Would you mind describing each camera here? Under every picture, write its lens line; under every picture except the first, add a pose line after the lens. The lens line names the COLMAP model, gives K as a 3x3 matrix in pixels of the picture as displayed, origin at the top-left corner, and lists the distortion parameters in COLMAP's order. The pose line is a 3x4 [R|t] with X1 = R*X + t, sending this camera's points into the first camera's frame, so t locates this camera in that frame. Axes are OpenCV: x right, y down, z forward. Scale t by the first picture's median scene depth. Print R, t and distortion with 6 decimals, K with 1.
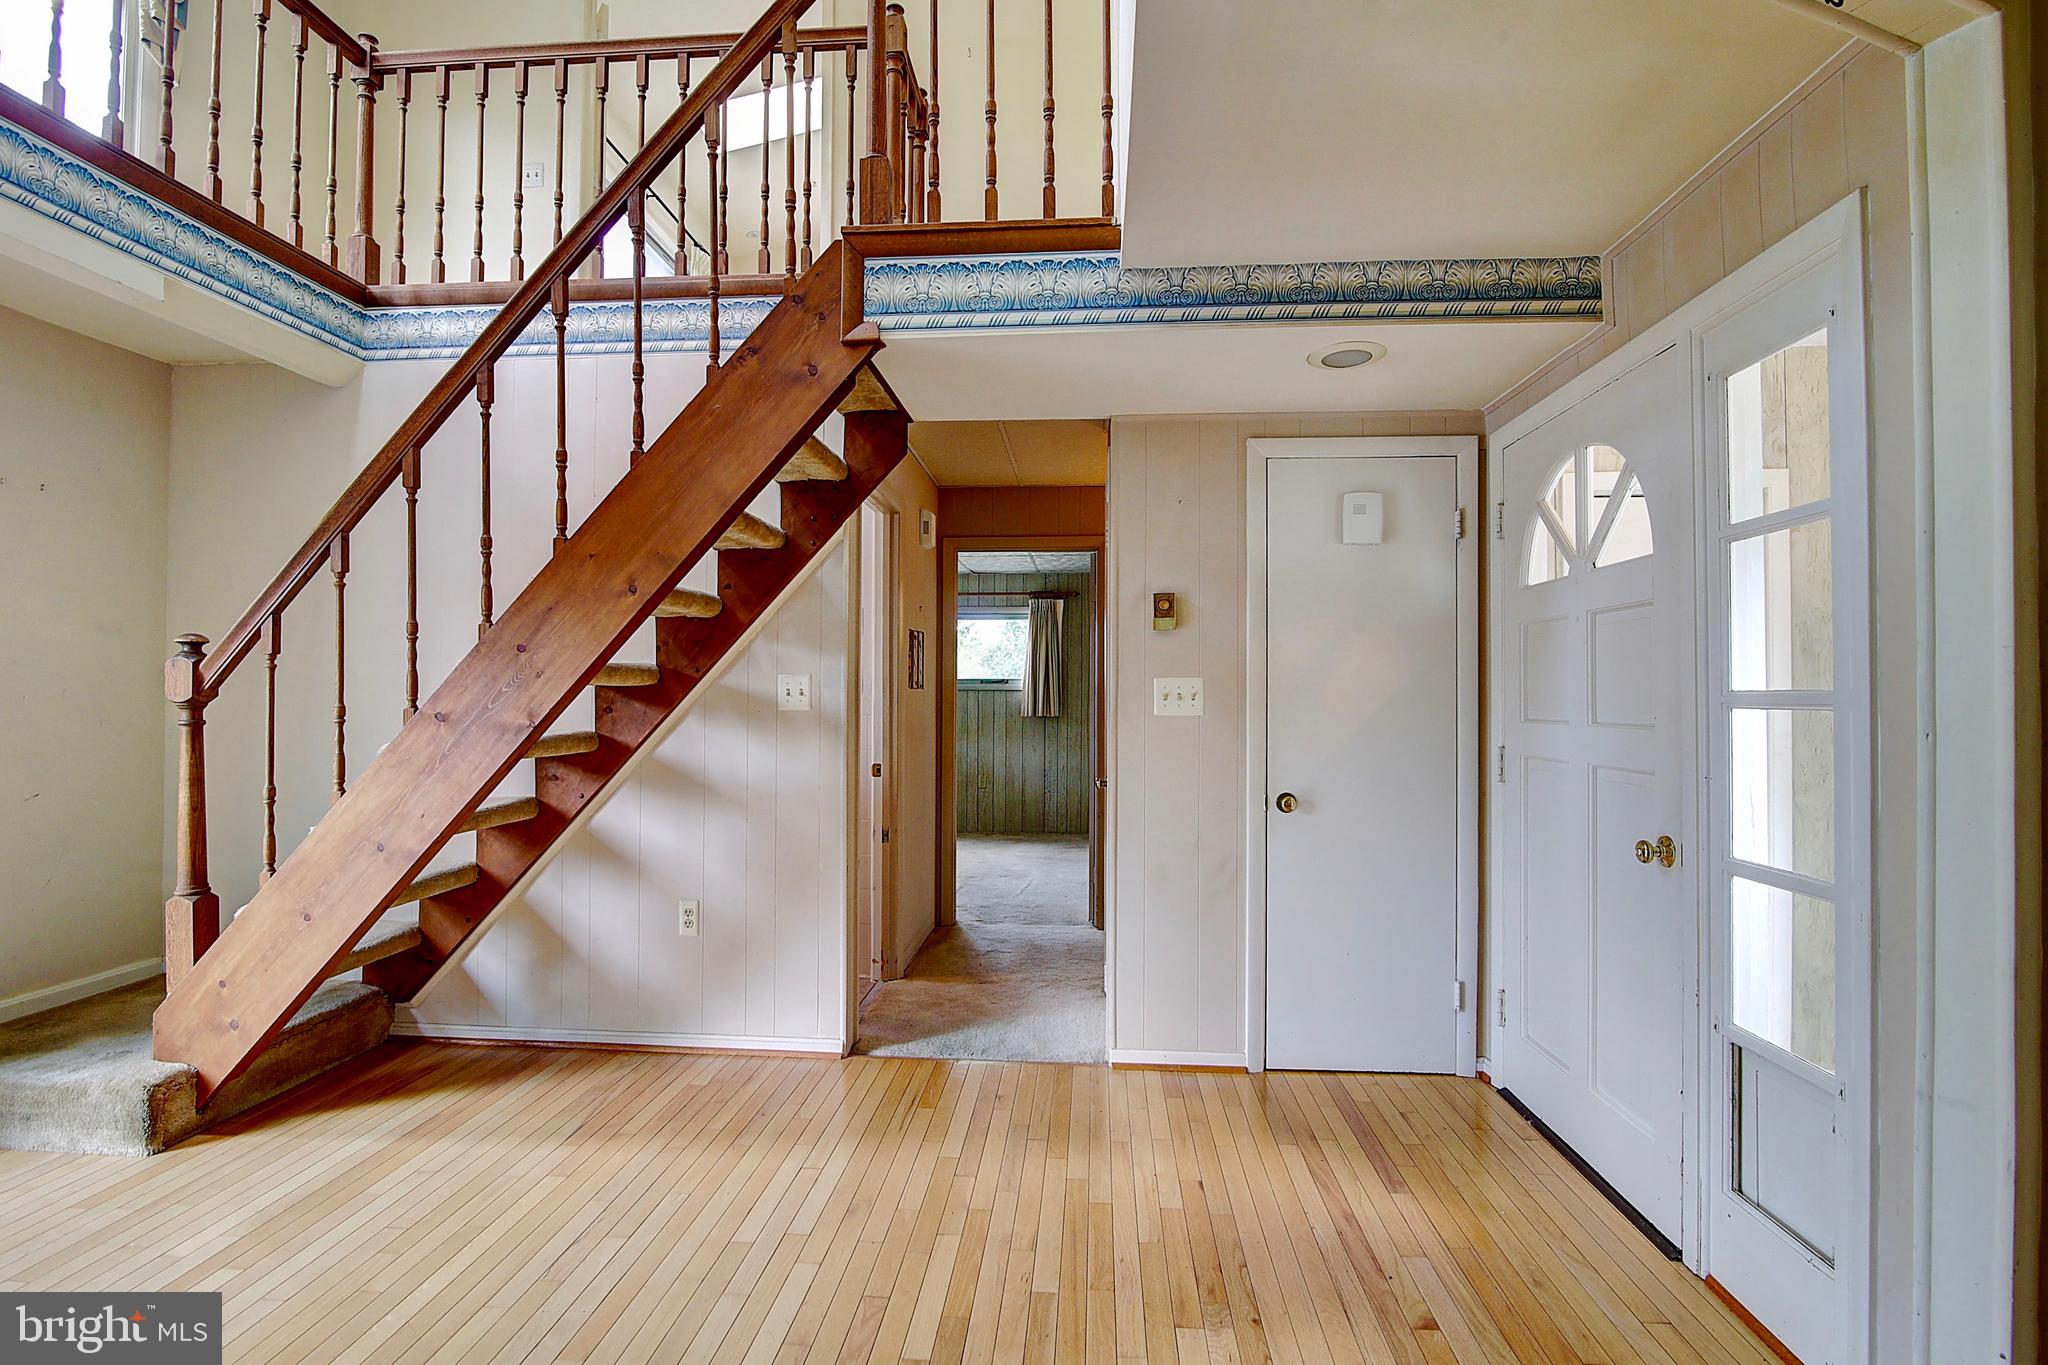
lens RADIAL K [[959.8, 0, 1025.6], [0, 959.8, 688.6], [0, 0, 1]] dist [-0.020299, 0.000029]
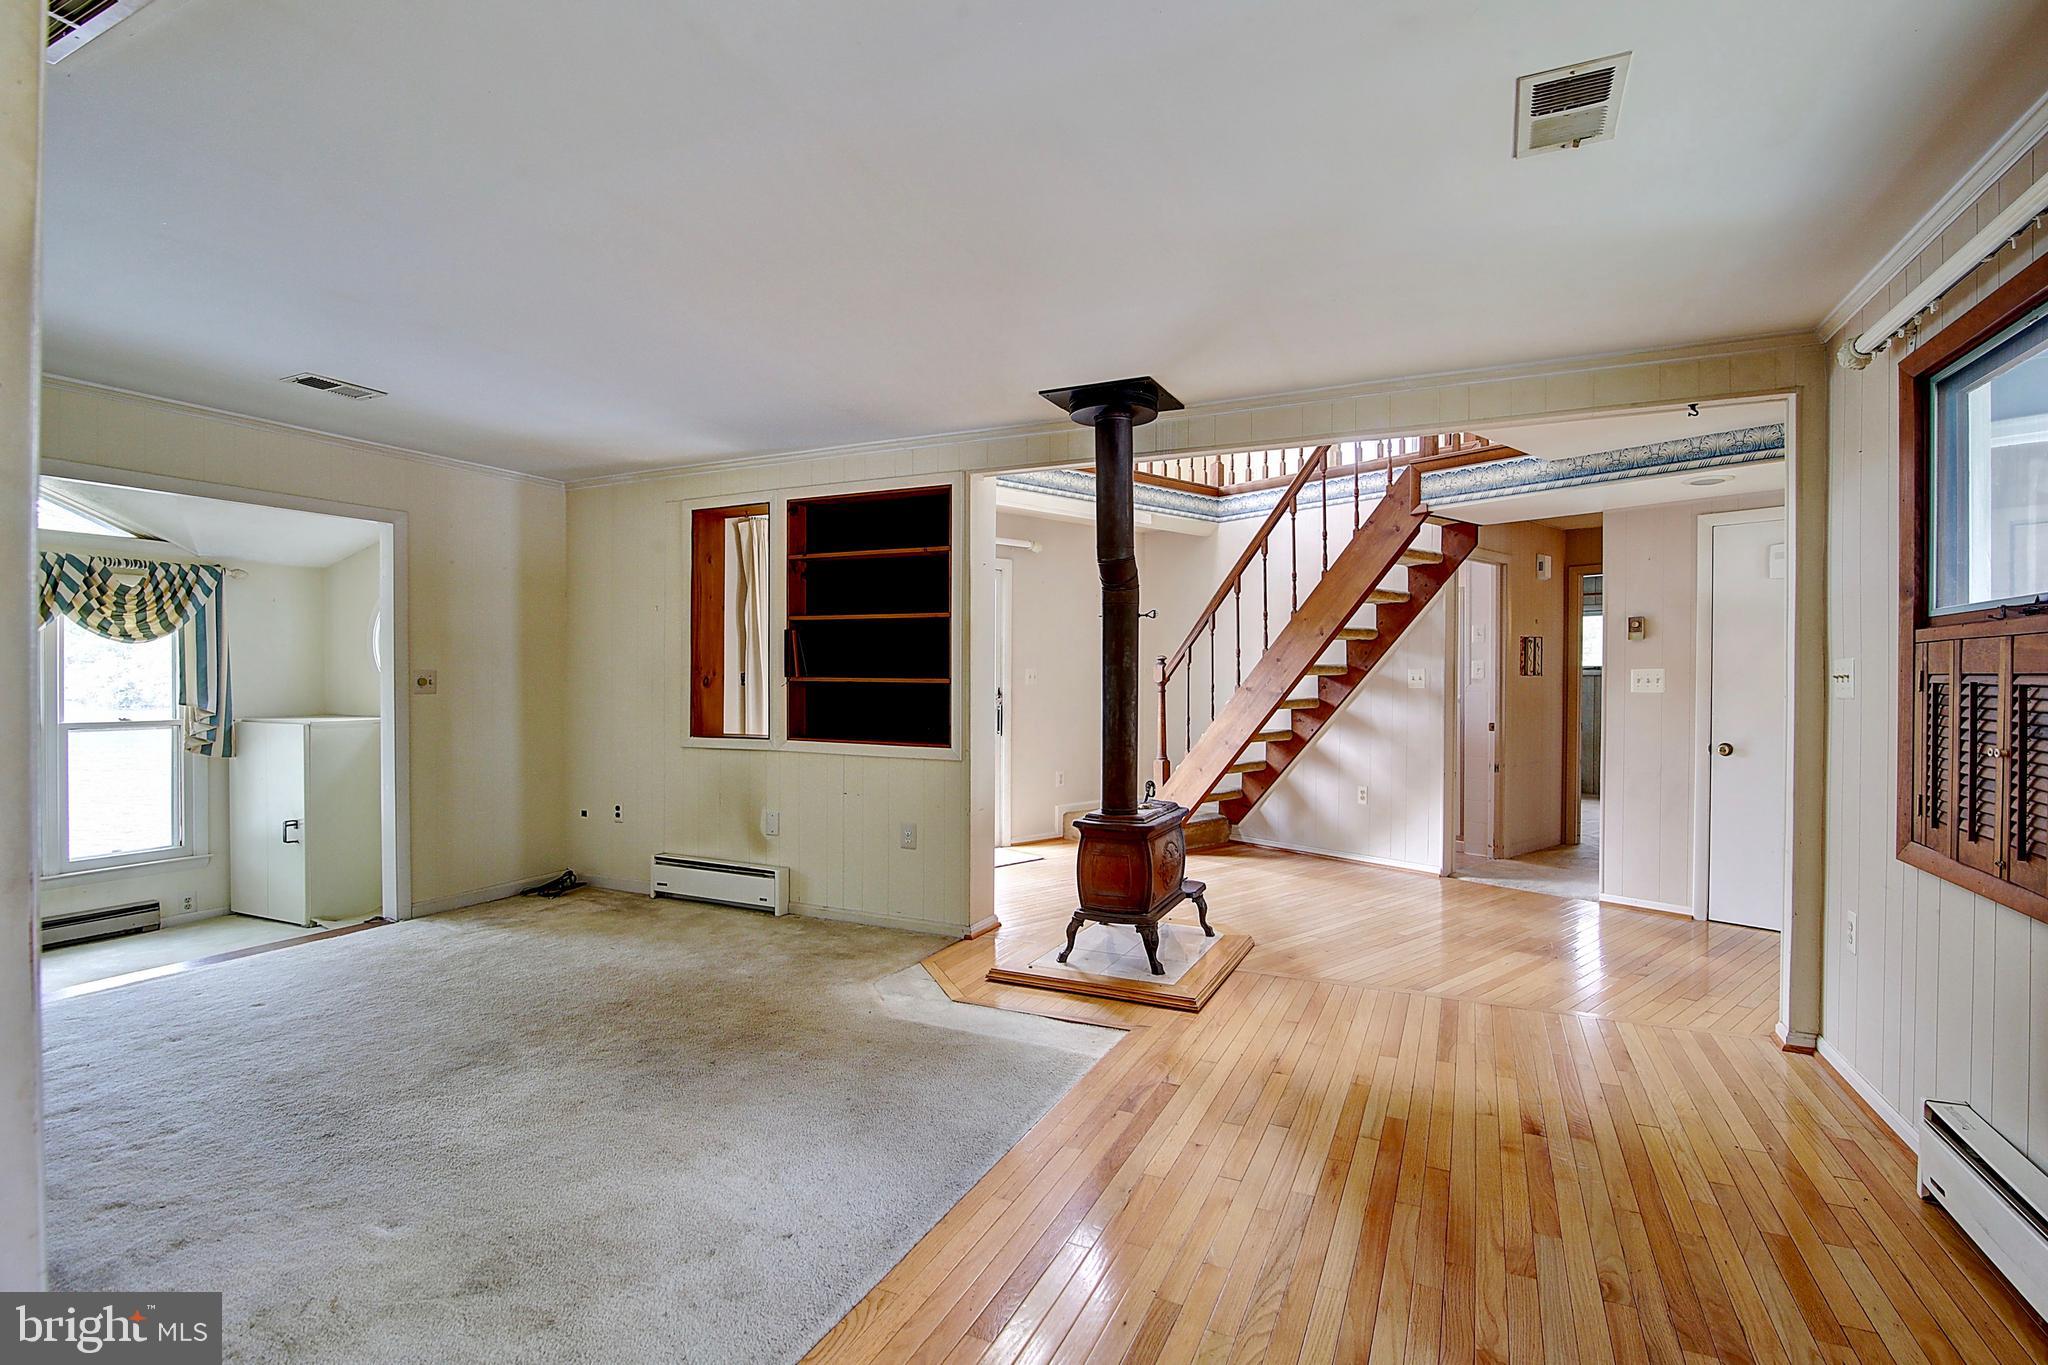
lens RADIAL K [[939.0, 0, 1025.7], [0, 939.0, 690.3], [0, 0, 1]] dist [-0.018597, 0.002156]
pose [[0.694232, 0.007158, -0.719716, 0.651525], [0.005820, 0.999862, 0.015558, -0.006675], [0.719728, -0.014989, 0.694095, -0.975116]]
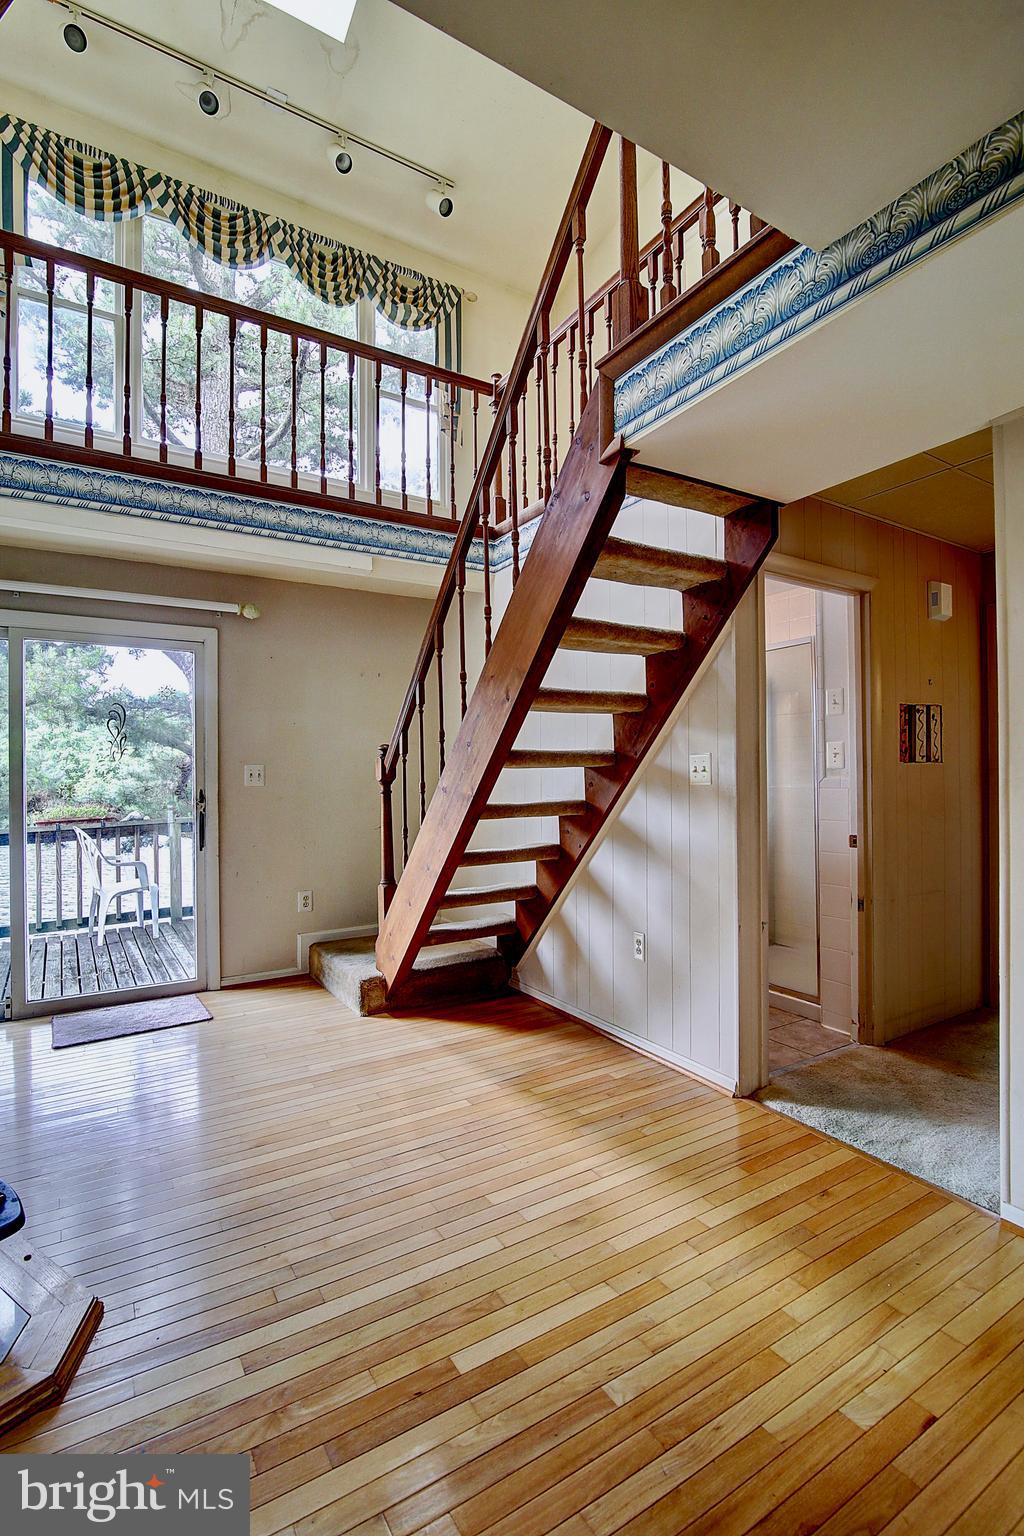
lens RADIAL K [[704.3, 0, 506.5], [0, 704.3, 775.6], [0, 0, 1]] dist [-0.018597, 0.002156]
pose [[0.582726, -0.010979, -0.812595, 0.380335], [0.020156, 0.999796, 0.000945, 0.007336], [0.812419, -0.016929, 0.582829, 0.374050]]
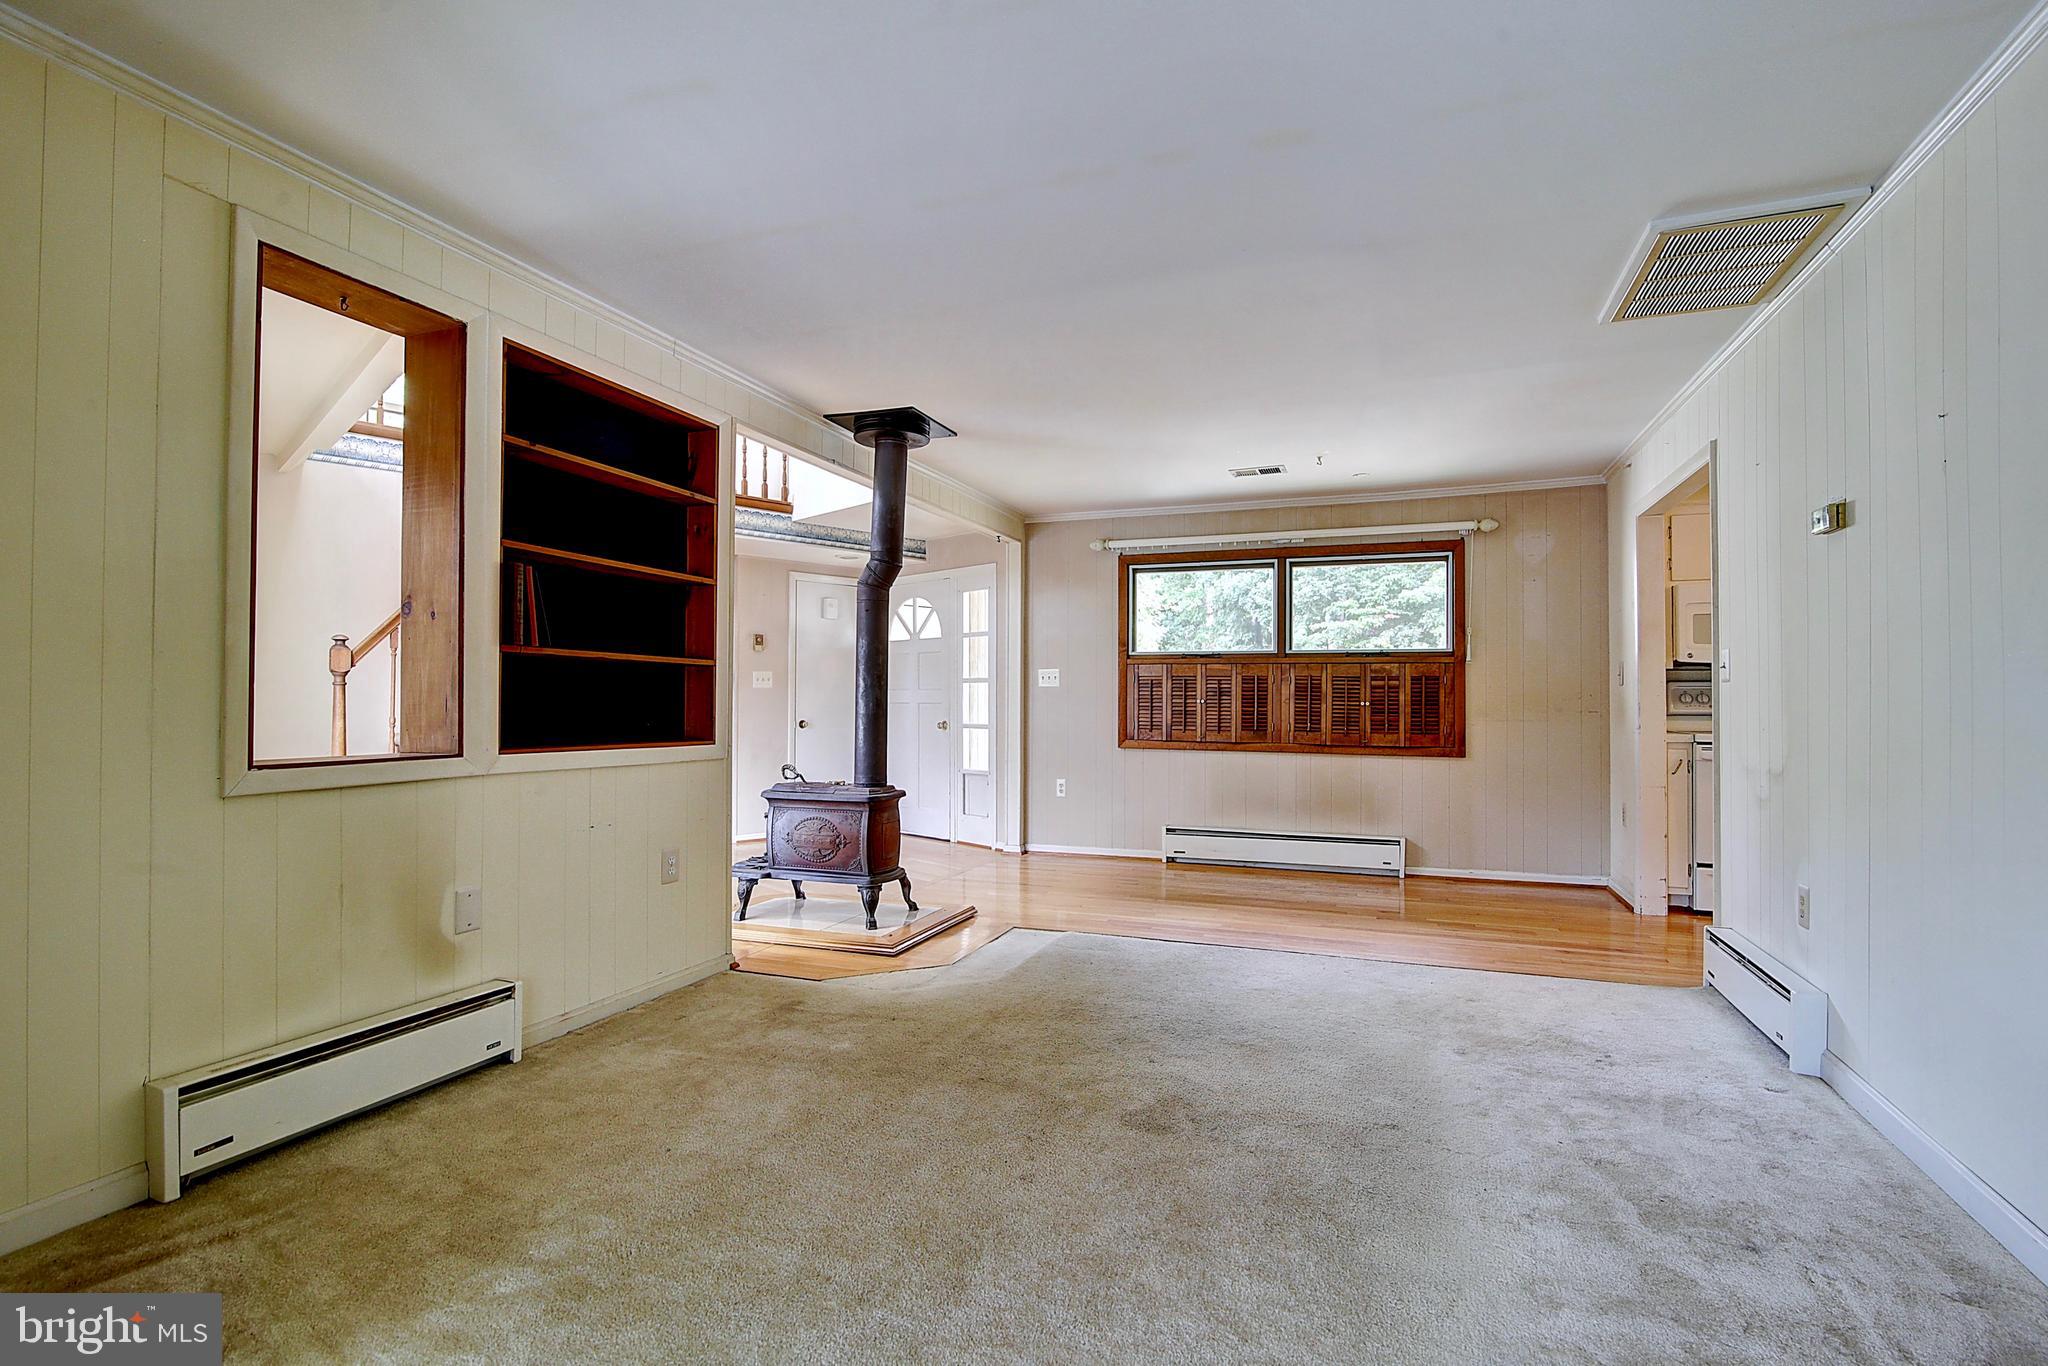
lens RADIAL K [[962.2, 0, 1012.3], [0, 962.2, 678.7], [0, 0, 1]] dist [-0.001217, 0.000259]
pose [[0.678507, 0.017178, 0.734393, -1.321443], [-0.009699, 0.999849, -0.014426, 0.040084], [-0.734530, 0.002665, 0.678571, -1.182069]]
